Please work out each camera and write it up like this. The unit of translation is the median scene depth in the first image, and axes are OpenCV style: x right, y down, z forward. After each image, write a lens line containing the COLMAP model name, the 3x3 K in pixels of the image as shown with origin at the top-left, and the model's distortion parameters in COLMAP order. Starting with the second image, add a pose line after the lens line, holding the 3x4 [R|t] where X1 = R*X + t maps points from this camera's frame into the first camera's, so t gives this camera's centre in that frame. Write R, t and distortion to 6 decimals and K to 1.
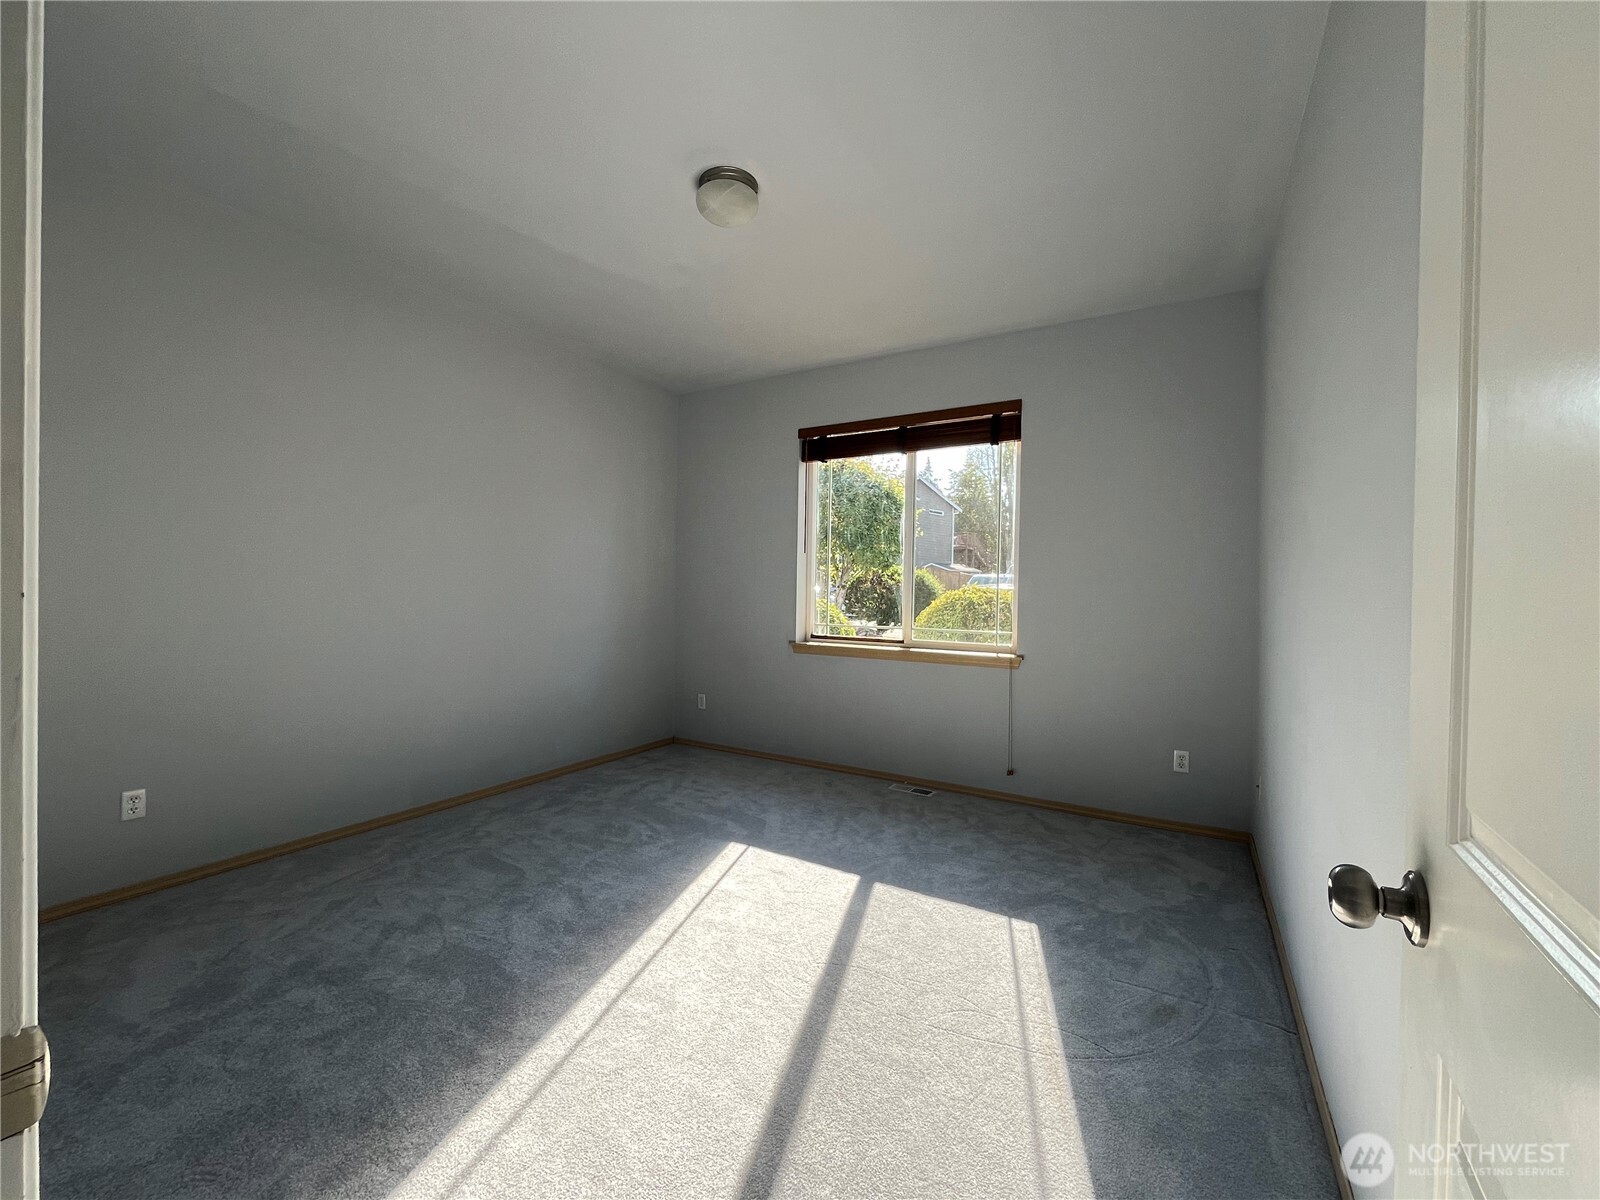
lens RADIAL K [[652.4, 0, 797.8], [0, 652.4, 594.7], [0, 0, 1]] dist [-0.001048, 0.000054]
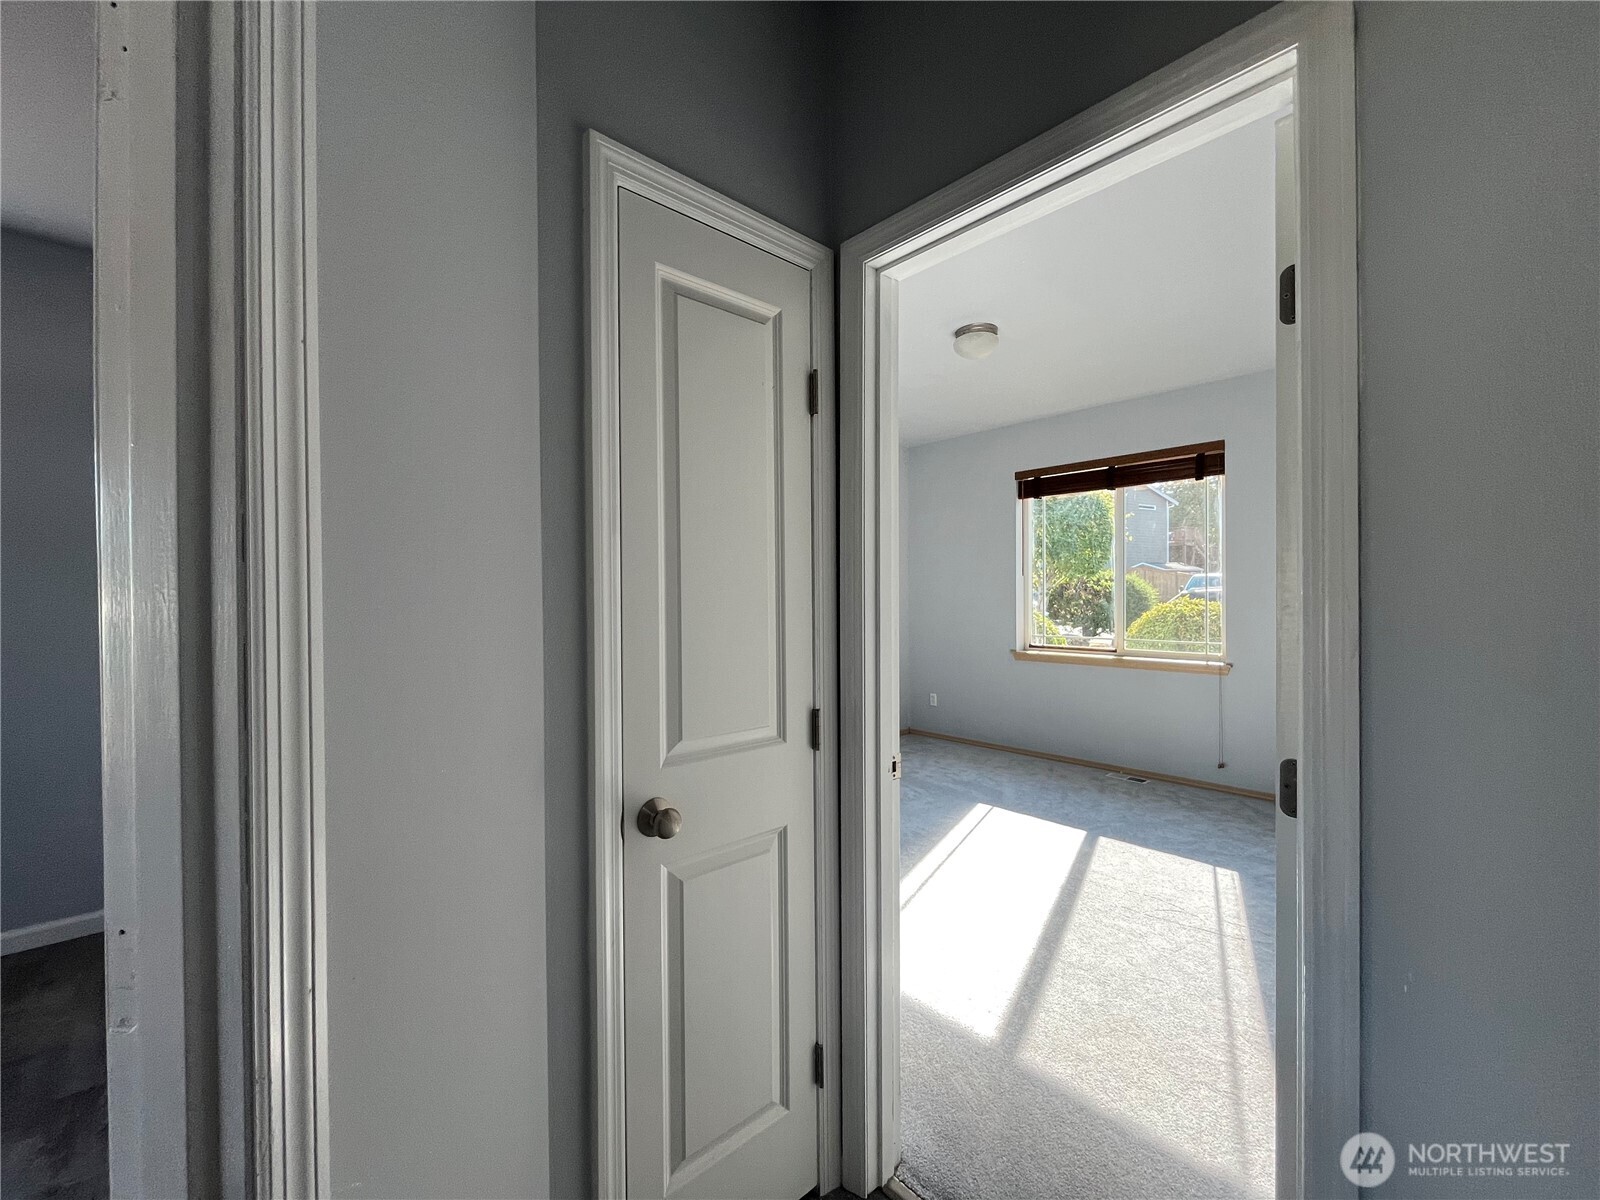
lens RADIAL K [[652.4, 0, 796.0], [0, 652.4, 594.6], [0, 0, 1]] dist [-0.001048, 0.000054]
pose [[0.958819, -0.021713, -0.283187, -0.058961], [0.019500, 0.999753, -0.010632, -0.030001], [0.283348, 0.004672, 0.959006, -0.302655]]
